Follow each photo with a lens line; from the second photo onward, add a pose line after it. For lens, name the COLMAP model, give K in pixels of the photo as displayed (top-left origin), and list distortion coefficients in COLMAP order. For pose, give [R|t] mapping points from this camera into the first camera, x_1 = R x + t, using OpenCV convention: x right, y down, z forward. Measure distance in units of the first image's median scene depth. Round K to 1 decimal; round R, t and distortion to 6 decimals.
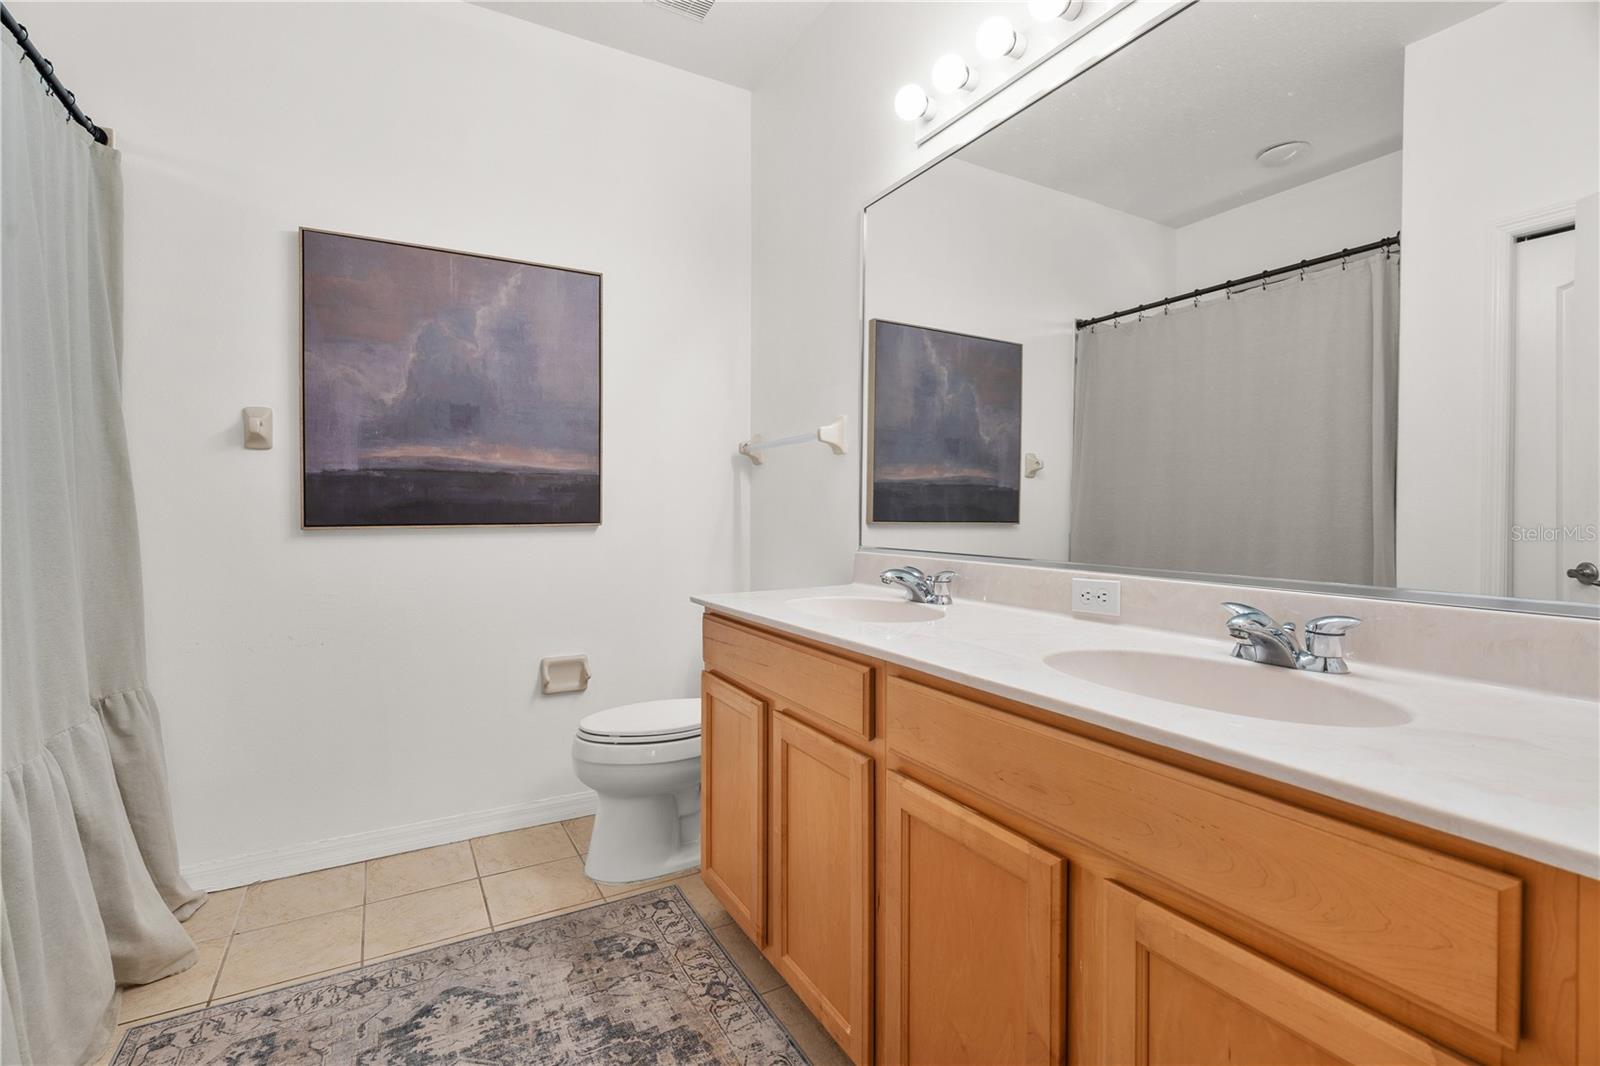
lens RADIAL K [[727.7, 0, 803.5], [0, 727.7, 514.3], [0, 0, 1]] dist [-0.002117, -0.000115]
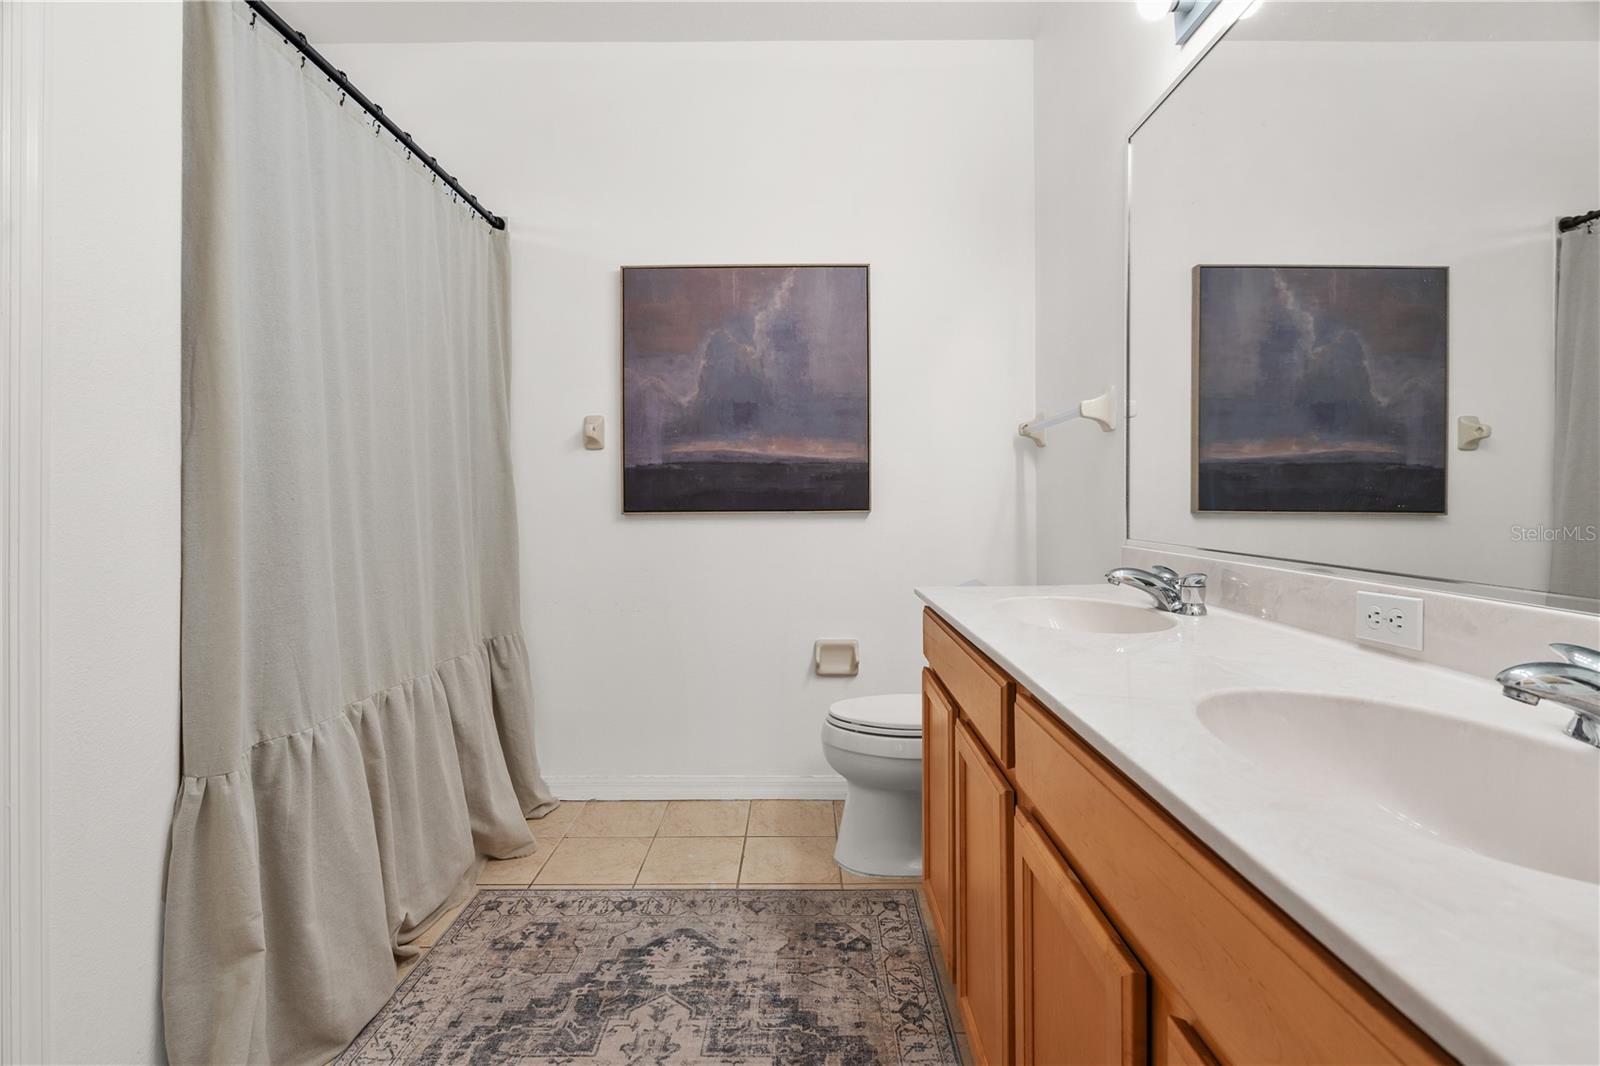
lens RADIAL K [[740.3, 0, 803.5], [0, 740.3, 492.0], [0, 0, 1]] dist [-0.003275, 0.000922]
pose [[0.868393, -0.007403, -0.495822, 0.203561], [0.000401, 0.999899, -0.014228, 0.001440], [0.495877, 0.012156, 0.868308, 0.086554]]
